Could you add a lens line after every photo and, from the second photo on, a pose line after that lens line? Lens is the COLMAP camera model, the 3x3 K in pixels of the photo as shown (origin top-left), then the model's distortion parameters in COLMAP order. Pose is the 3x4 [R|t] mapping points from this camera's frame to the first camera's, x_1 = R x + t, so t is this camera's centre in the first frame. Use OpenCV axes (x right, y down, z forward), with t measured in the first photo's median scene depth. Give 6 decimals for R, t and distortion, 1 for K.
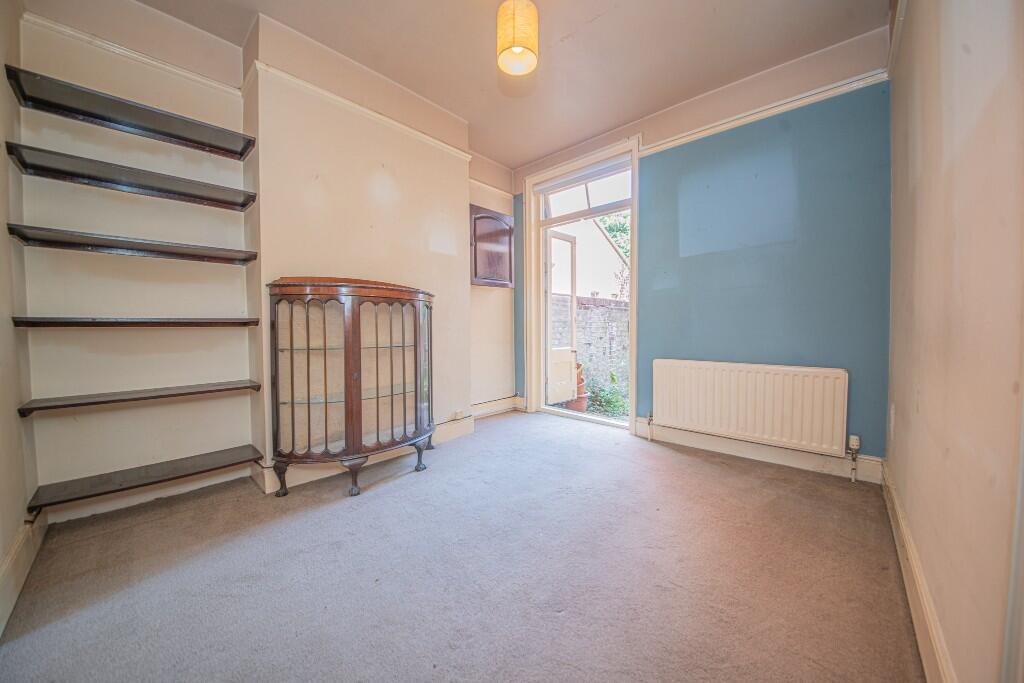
lens RADIAL K [[358.2, 0, 514.1], [0, 358.2, 332.3], [0, 0, 1]] dist [0.002843, -0.001168]
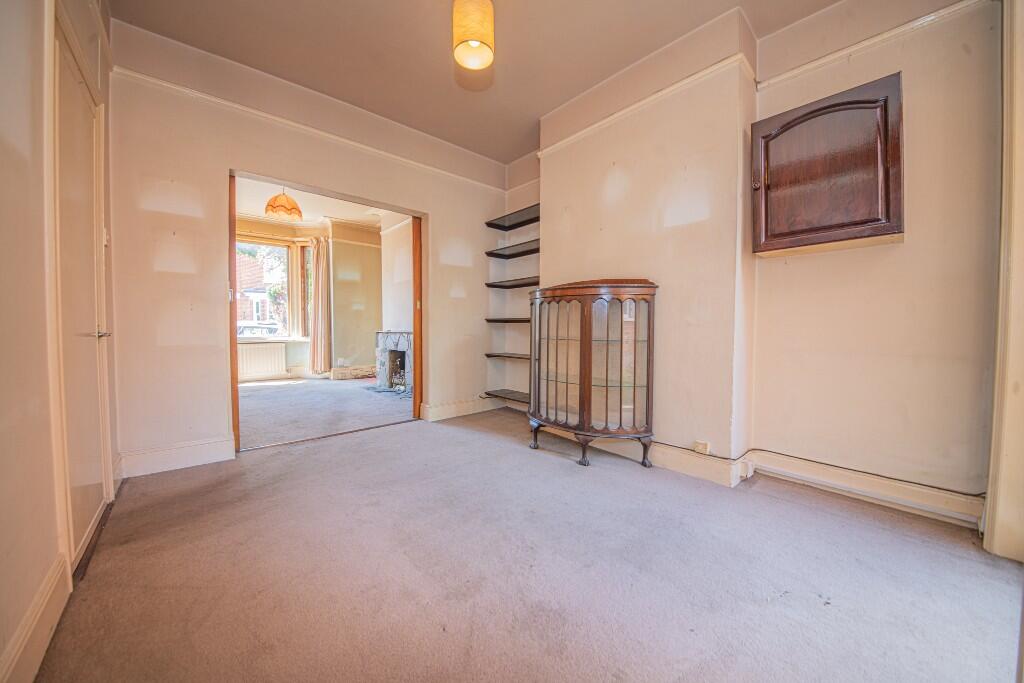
lens RADIAL K [[358.2, 0, 509.6], [0, 358.2, 336.7], [0, 0, 1]] dist [0.002843, -0.001168]
pose [[-0.106254, 0.031258, -0.993848, 0.762799], [-0.022611, 0.999171, 0.033843, -0.003865], [0.994082, 0.026068, -0.105459, 0.903368]]
